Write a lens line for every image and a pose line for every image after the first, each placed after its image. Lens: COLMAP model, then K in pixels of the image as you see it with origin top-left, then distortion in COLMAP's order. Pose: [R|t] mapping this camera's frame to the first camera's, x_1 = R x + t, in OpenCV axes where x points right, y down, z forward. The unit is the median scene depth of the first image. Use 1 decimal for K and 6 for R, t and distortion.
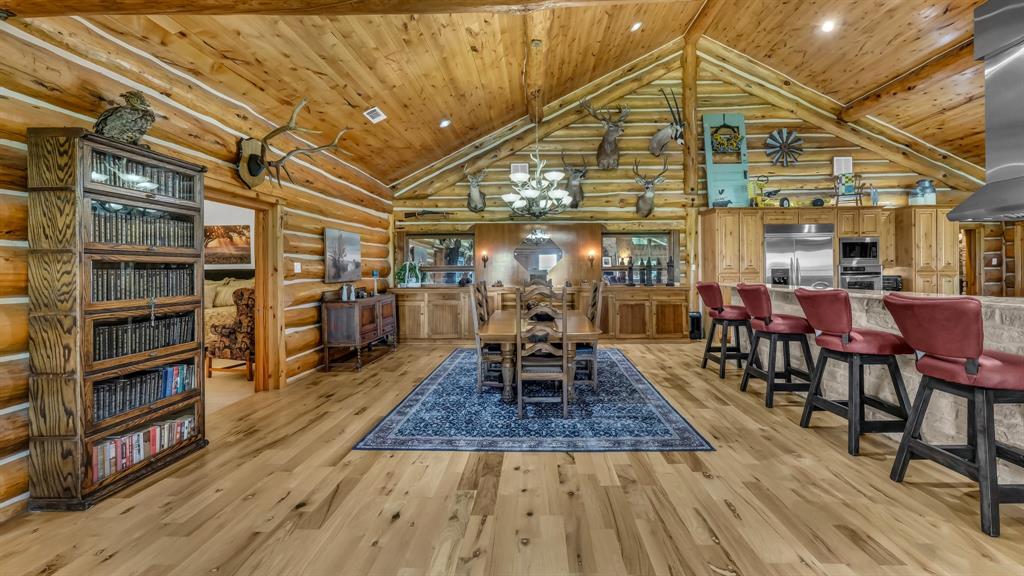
lens RADIAL K [[387.3, 0, 525.0], [0, 387.3, 268.8], [0, 0, 1]] dist [0.001161, 0.000819]
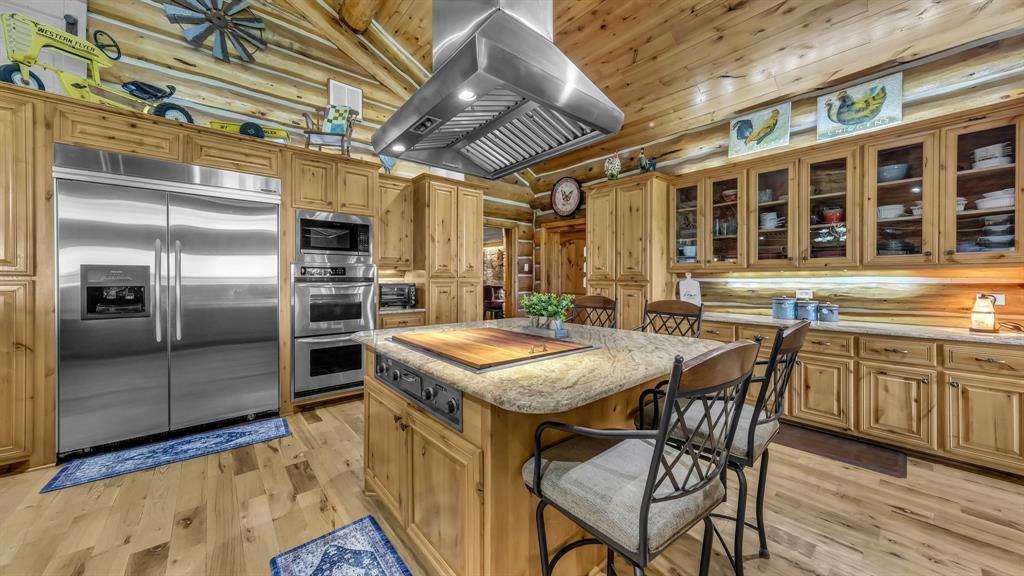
lens RADIAL K [[350.4, 0, 511.9], [0, 350.4, 279.2], [0, 0, 1]] dist [-0.003002, 0.002636]
pose [[0.748403, 0.008705, 0.663188, 0.718173], [-0.011643, 0.999932, 0.000014, 0.008782], [-0.663143, -0.007732, 0.748453, 0.467928]]
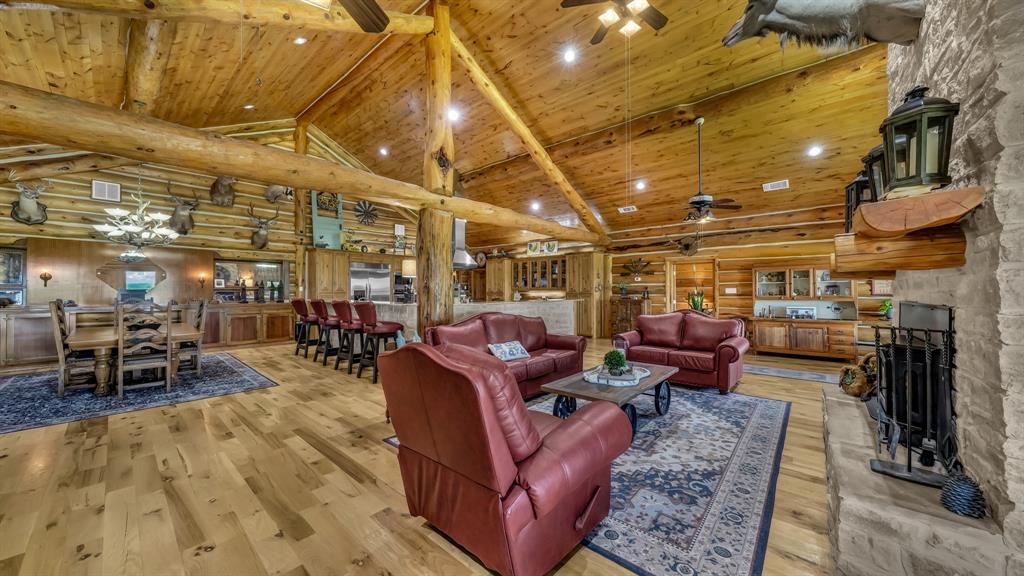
lens RADIAL K [[350.4, 0, 519.9], [0, 350.4, 287.4], [0, 0, 1]] dist [-0.003002, 0.002636]
pose [[0.630176, 0.013516, 0.776335, -0.044112], [-0.009143, 0.999908, -0.009987, -0.003414], [-0.776399, -0.000804, 0.630241, -0.415398]]
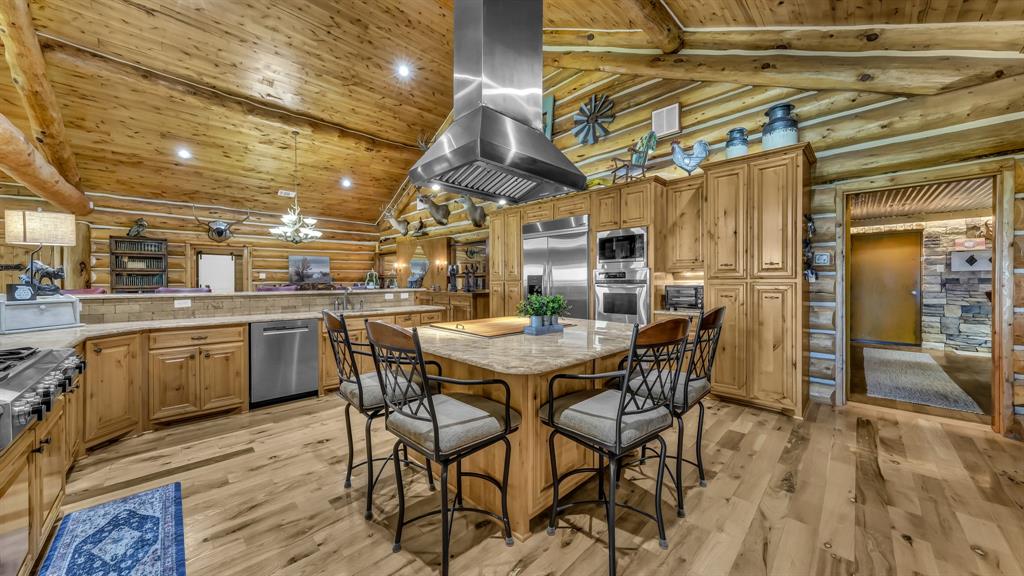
lens RADIAL K [[350.4, 0, 514.4], [0, 350.4, 286.3], [0, 0, 1]] dist [-0.003002, 0.002636]
pose [[0.711616, 0.016997, -0.702363, 1.167107], [-0.000817, 0.999727, 0.023365, 0.005813], [0.702569, -0.016053, 0.711435, 0.422340]]
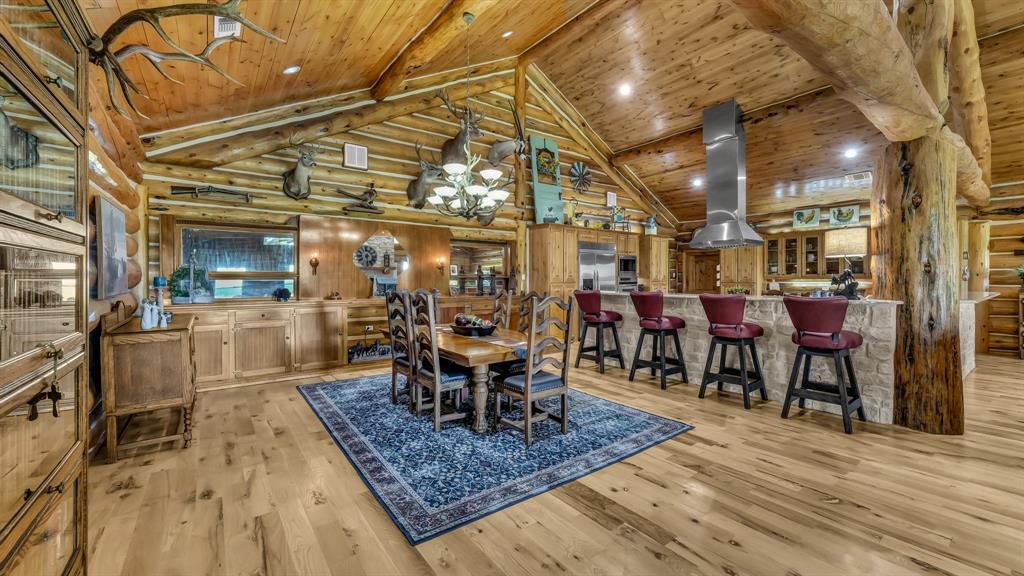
lens RADIAL K [[409.9, 0, 514.5], [0, 409.9, 282.3], [0, 0, 1]] dist [-0.000446, 0.001660]
pose [[0.781636, 0.001559, 0.623733, -0.310764], [-0.008688, 0.999927, 0.008388, 0.001973], [-0.623674, -0.011975, 0.781593, 0.142214]]
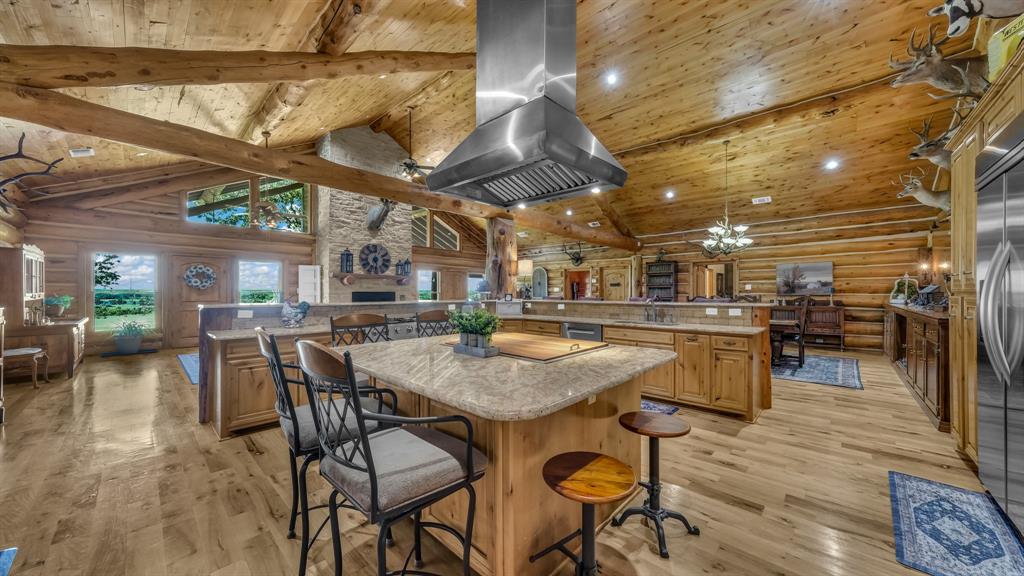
lens RADIAL K [[350.4, 0, 511.3], [0, 350.4, 294.4], [0, 0, 1]] dist [-0.003002, 0.002636]
pose [[-0.672360, 0.011734, -0.740131, 1.152463], [0.008329, 0.999931, 0.008286, 0.006421], [0.740177, -0.000593, -0.672412, 0.907159]]
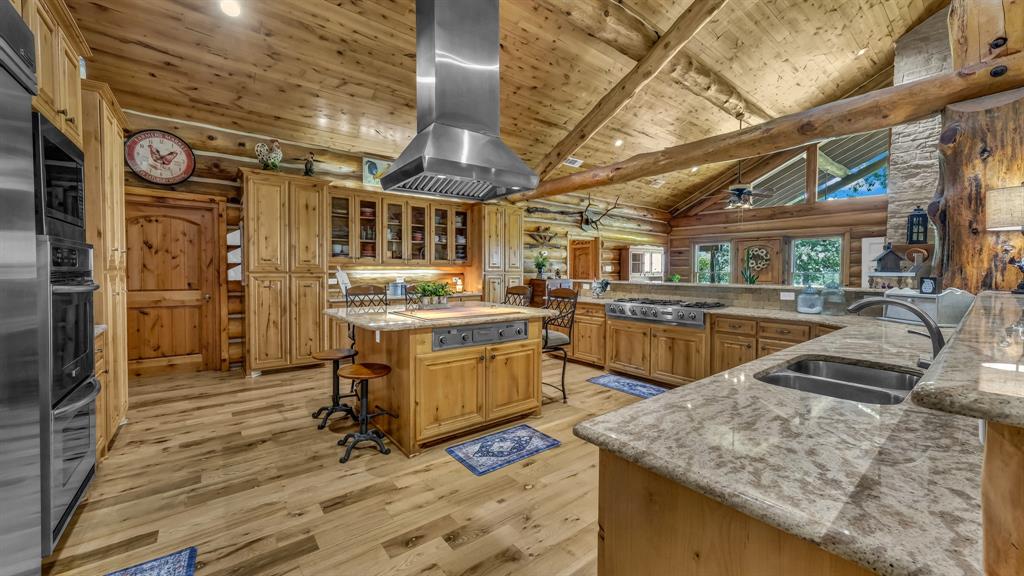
lens RADIAL K [[395.1, 0, 521.0], [0, 395.1, 273.9], [0, 0, 1]] dist [0.017243, 0.000226]
pose [[-0.650732, -0.001197, 0.759306, 0.454791], [-0.004160, 0.999989, -0.001989, 0.011285], [-0.759296, -0.004453, -0.650730, 0.950390]]
